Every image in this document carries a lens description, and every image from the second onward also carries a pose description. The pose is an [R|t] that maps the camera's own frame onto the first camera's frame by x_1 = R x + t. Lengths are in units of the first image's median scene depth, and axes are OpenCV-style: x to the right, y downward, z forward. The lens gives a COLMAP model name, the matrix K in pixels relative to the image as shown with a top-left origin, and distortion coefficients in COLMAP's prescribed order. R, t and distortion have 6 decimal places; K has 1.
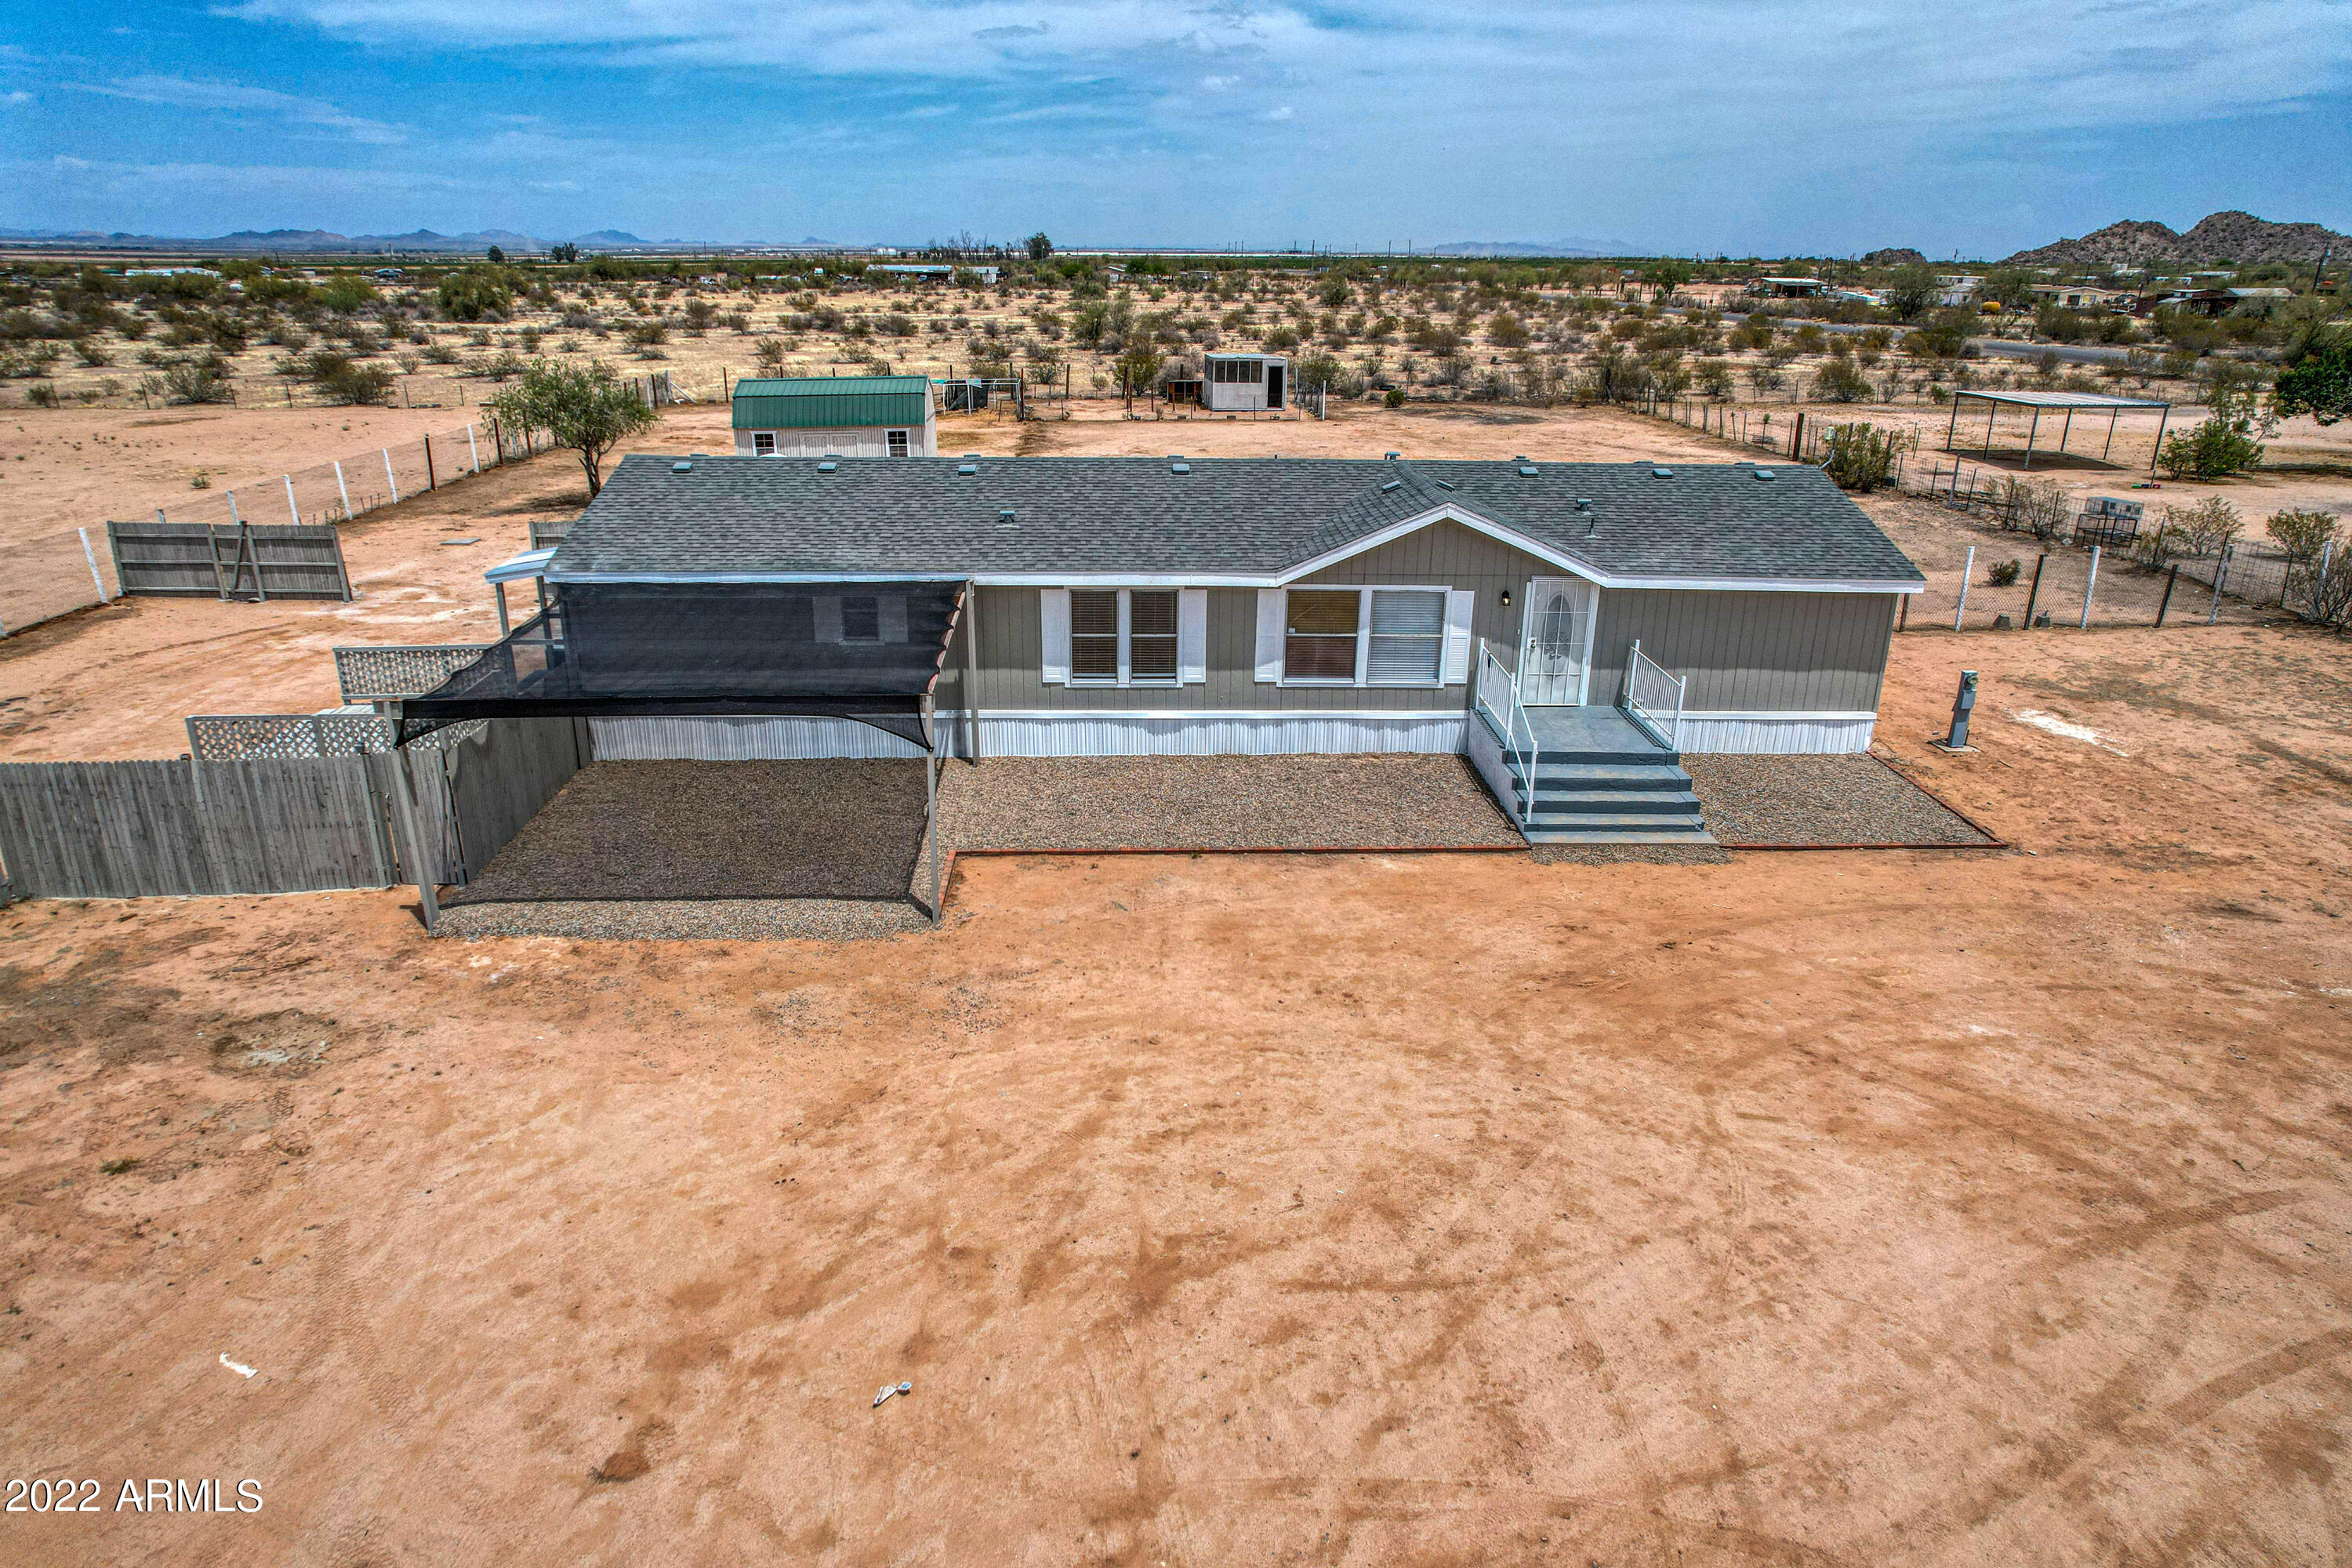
lens RADIAL K [[1492.9, 0, 1178.0], [0, 1492.9, 802.5], [0, 0, 1]] dist [-0.077089, 0.071383]
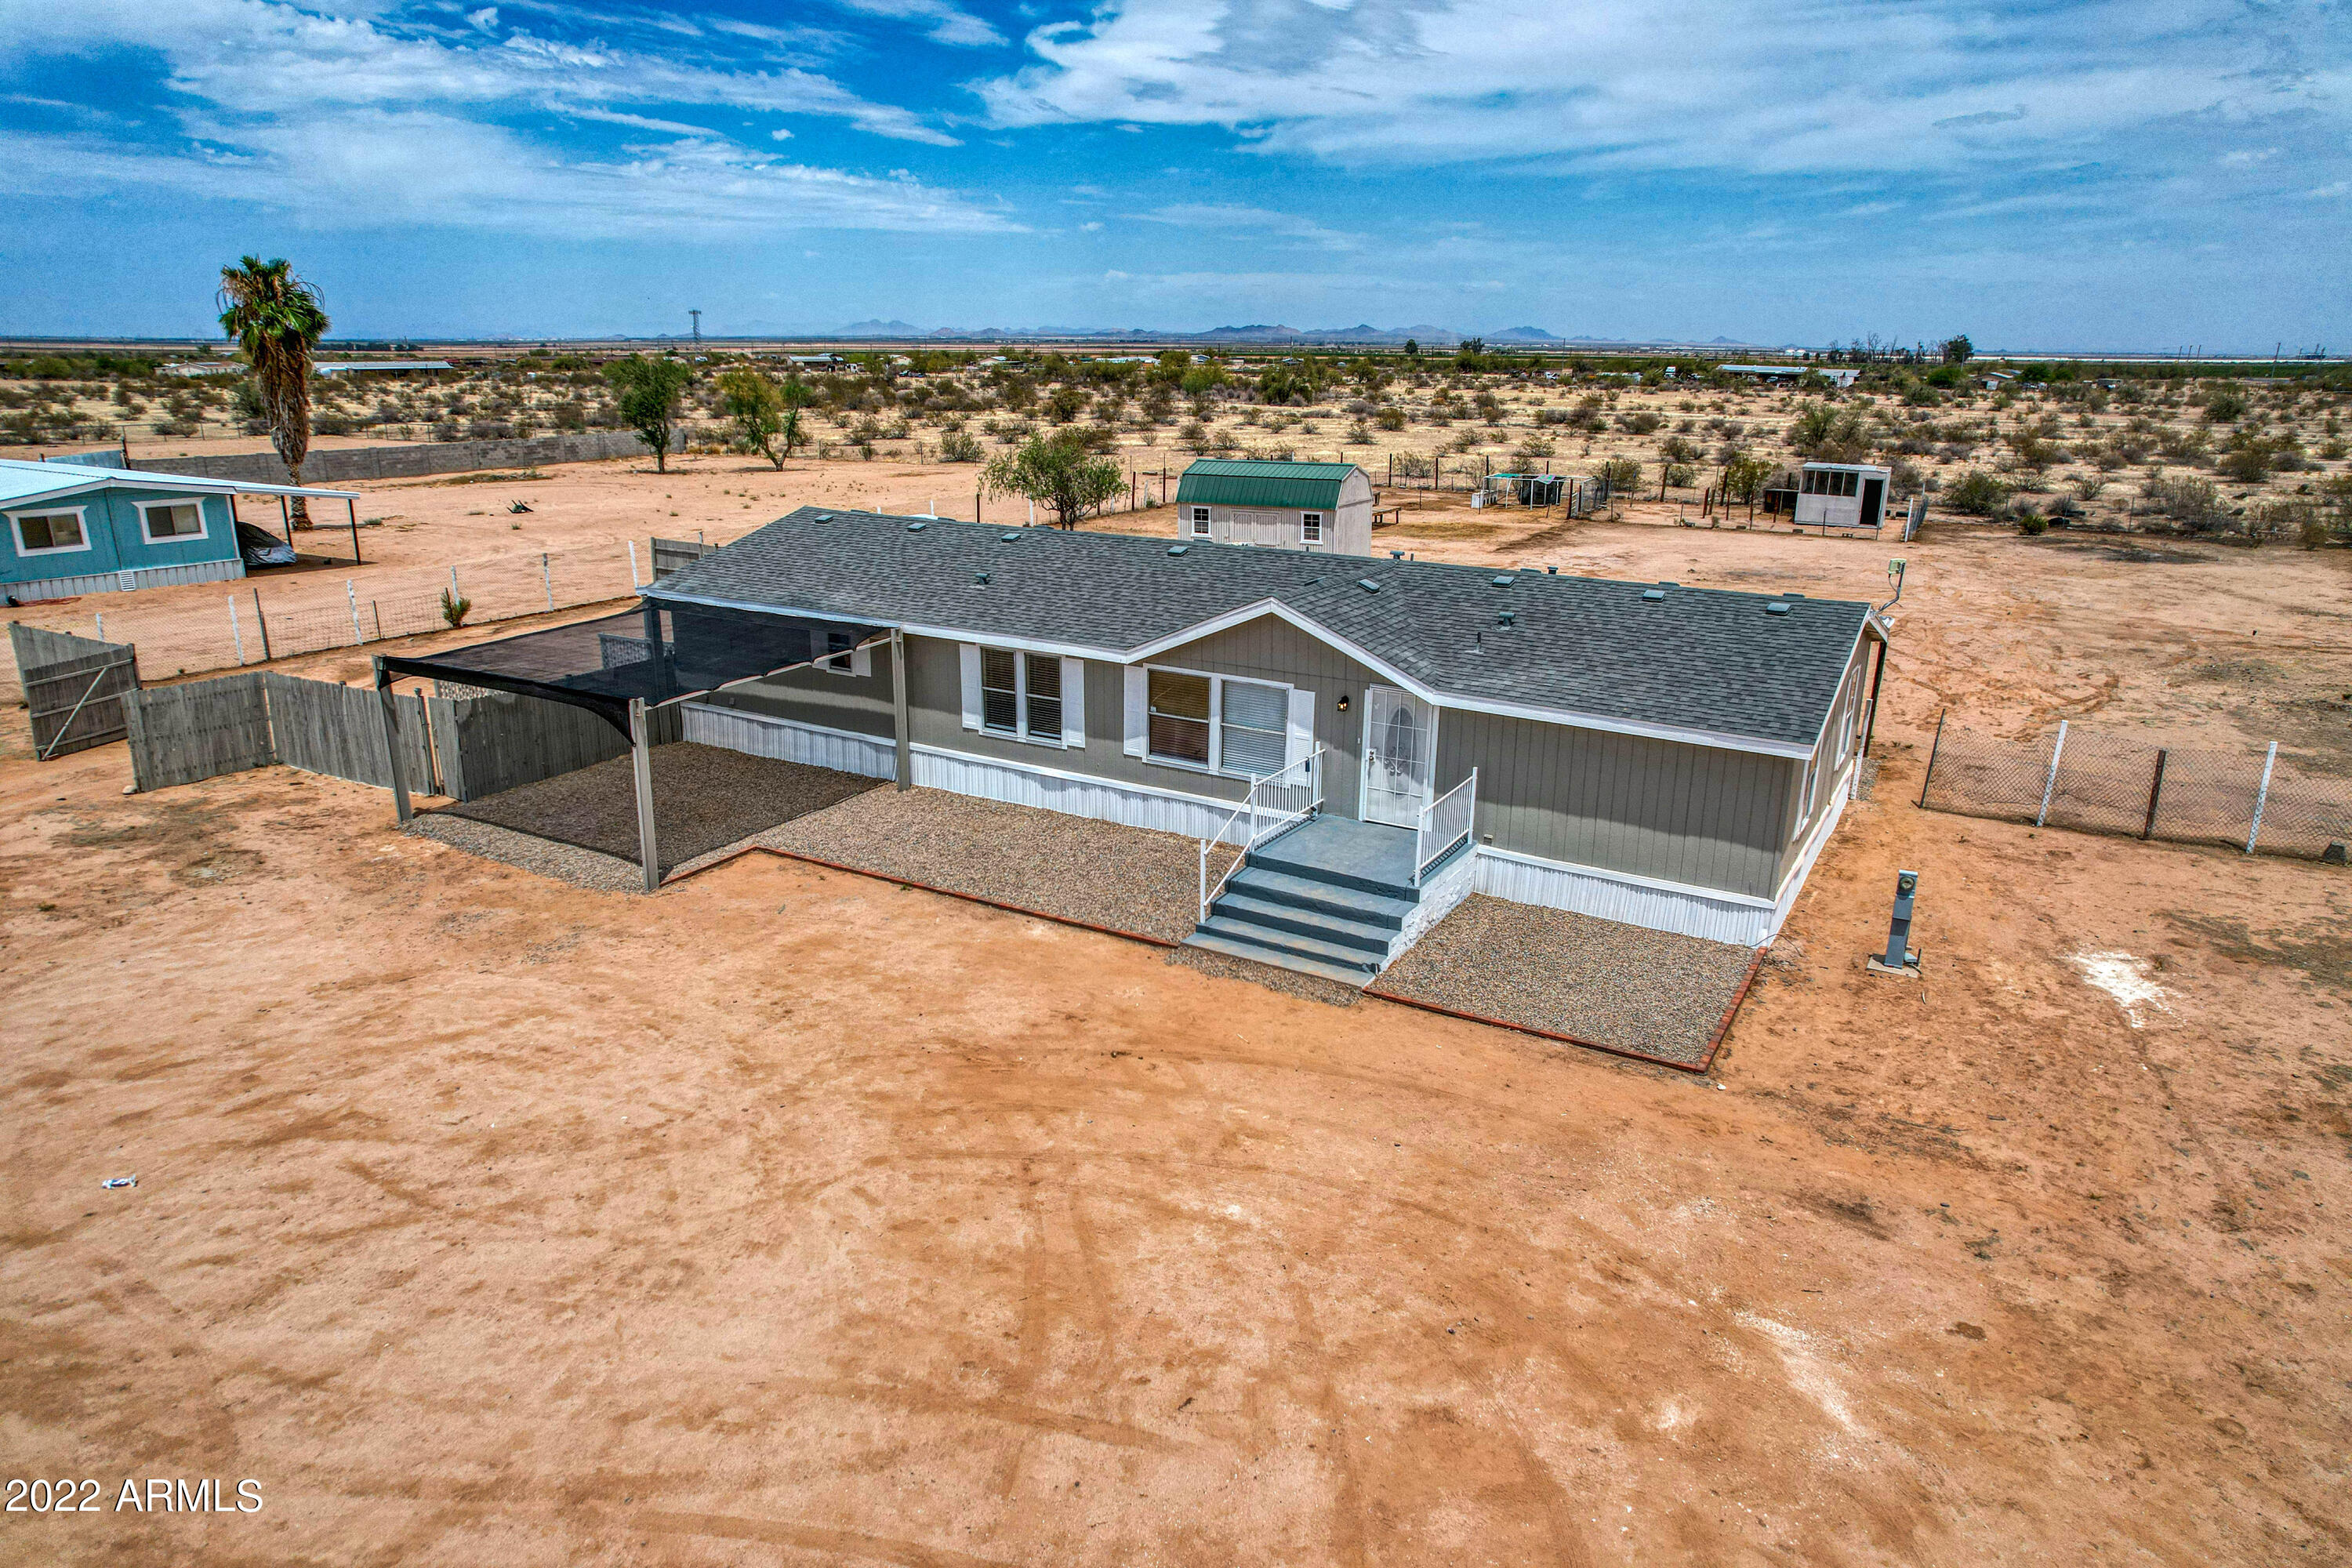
lens RADIAL K [[1493.5, 0, 1200.5], [0, 1493.5, 814.7], [0, 0, 1]] dist [-0.075042, 0.069075]
pose [[0.844230, 0.162557, -0.510736, 0.646284], [-0.189206, 0.981937, -0.000221, -0.050198], [0.501475, 0.096821, 0.859738, 0.139351]]
